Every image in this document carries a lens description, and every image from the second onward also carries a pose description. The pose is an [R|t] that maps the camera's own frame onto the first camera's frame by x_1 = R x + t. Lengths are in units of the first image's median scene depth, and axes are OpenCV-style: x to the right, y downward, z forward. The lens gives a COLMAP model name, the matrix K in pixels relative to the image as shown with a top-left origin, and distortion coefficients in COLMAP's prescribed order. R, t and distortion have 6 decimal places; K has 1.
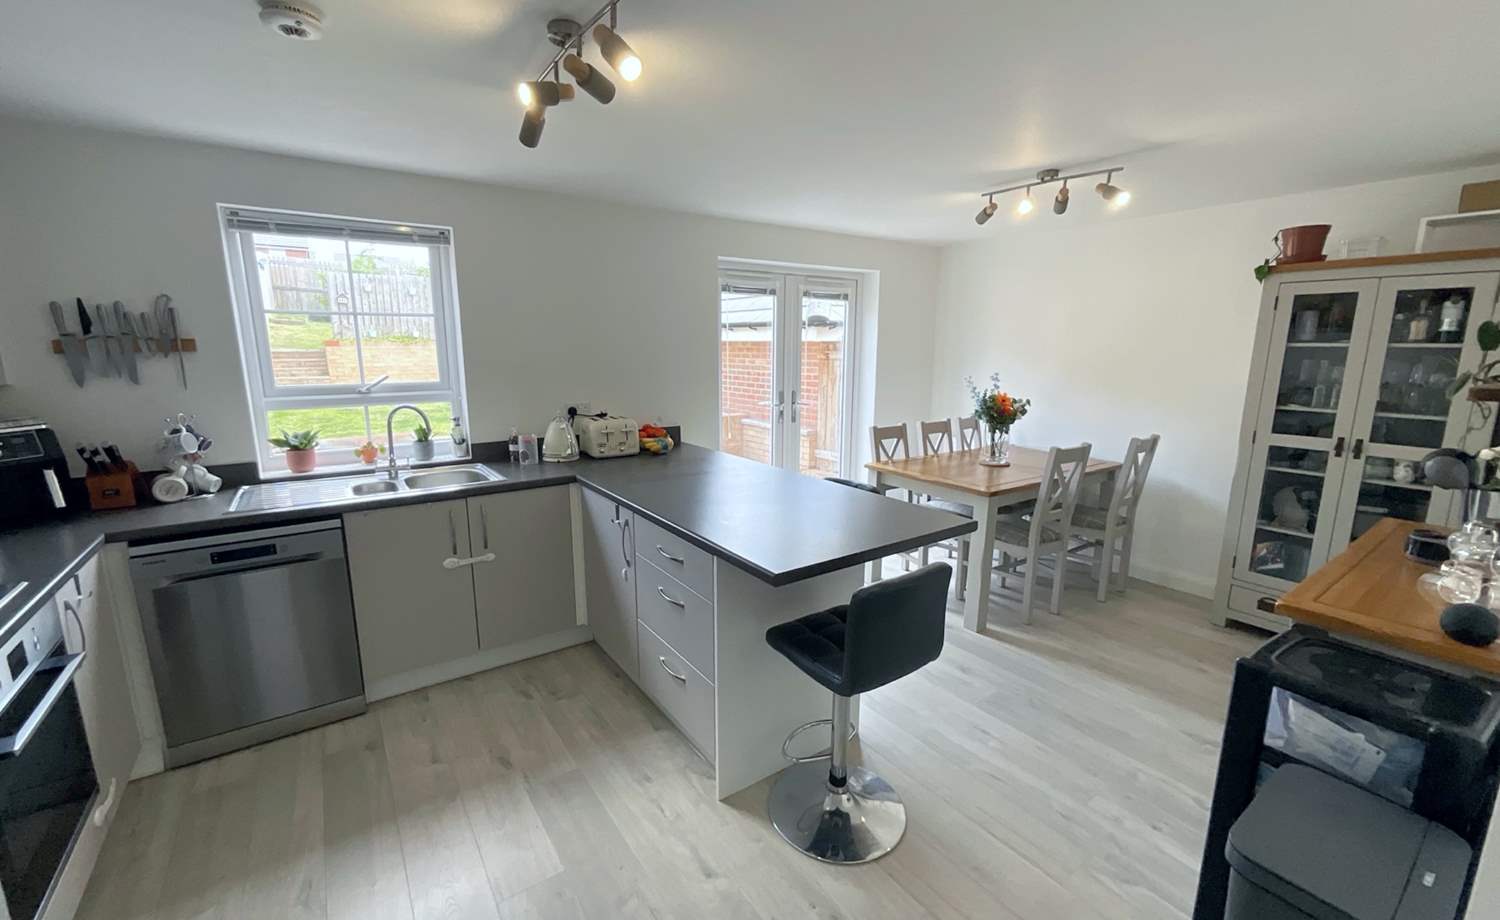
lens RADIAL K [[612.4, 0, 752.0], [0, 612.4, 462.0], [0, 0, 1]] dist [-0.001144, 0.002275]
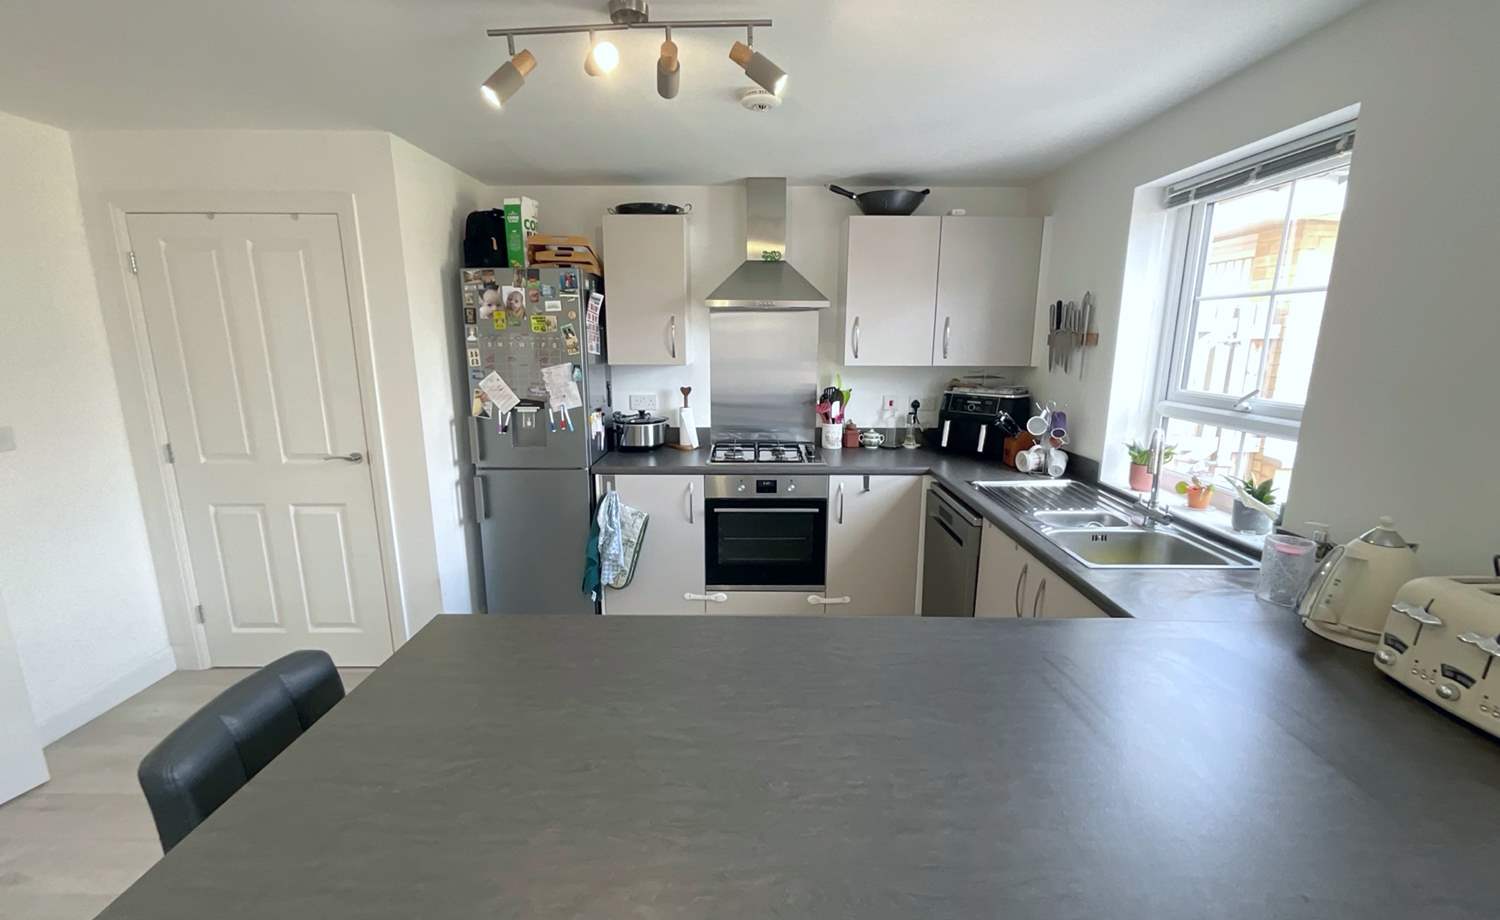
lens RADIAL K [[612.4, 0, 745.5], [0, 612.4, 459.9], [0, 0, 1]] dist [-0.001144, 0.002275]
pose [[-0.585863, 0.162295, -0.793993, 0.247705], [-0.154498, 0.939406, 0.306016, -0.191889], [0.795547, 0.301954, -0.525289, 0.968014]]
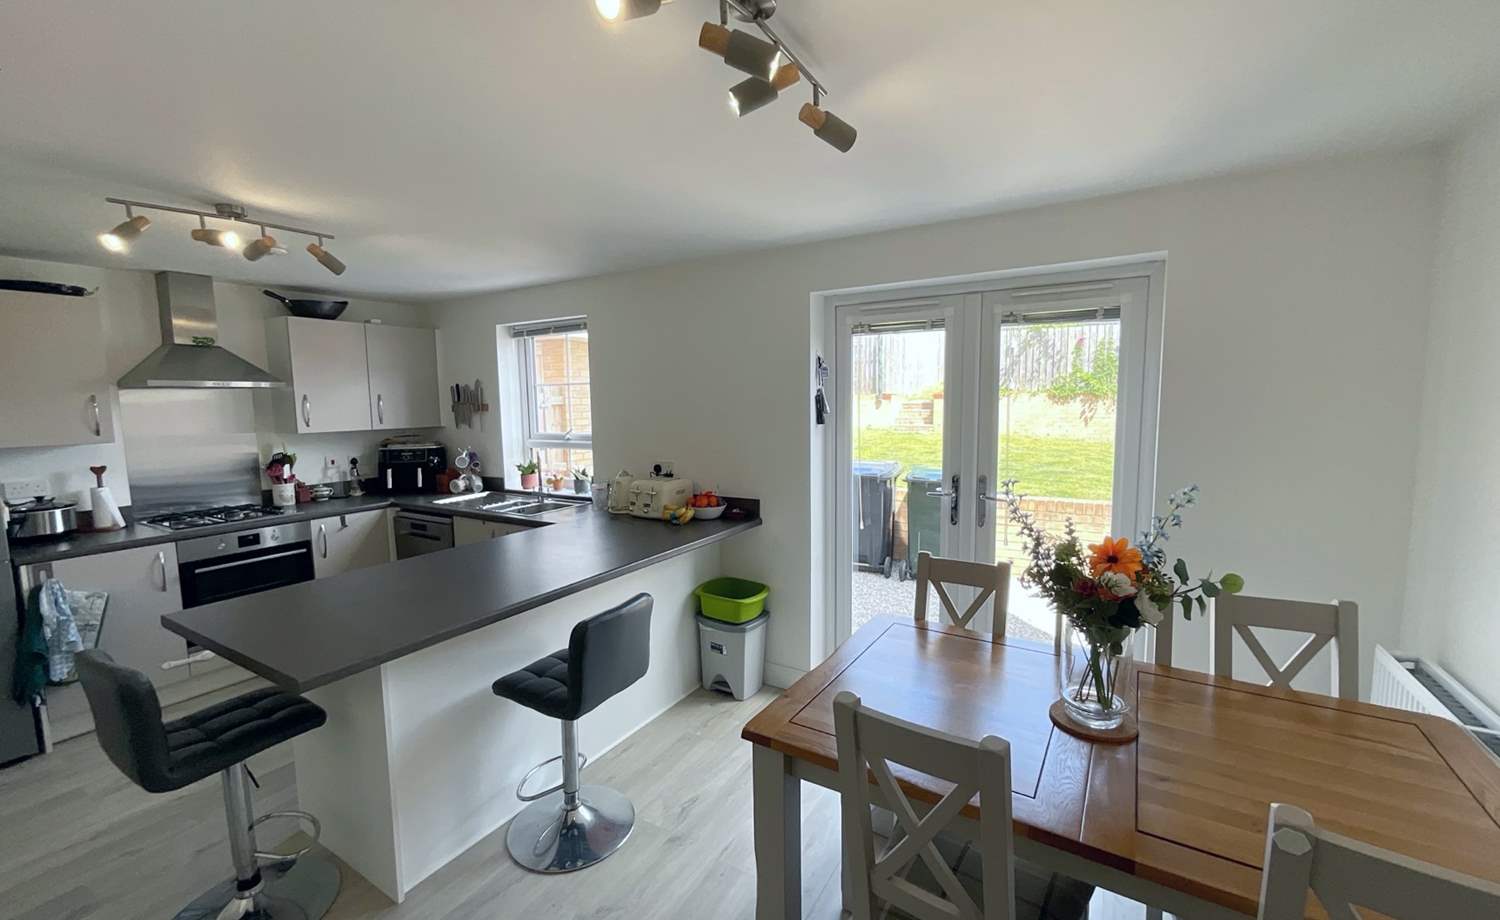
lens RADIAL K [[612.4, 0, 750.6], [0, 612.4, 457.4], [0, 0, 1]] dist [-0.001144, 0.002275]
pose [[0.396389, 0.083372, -0.914289, 0.855233], [-0.156758, 0.987390, 0.022075, -0.176273], [0.904601, 0.134571, 0.404460, 0.847587]]
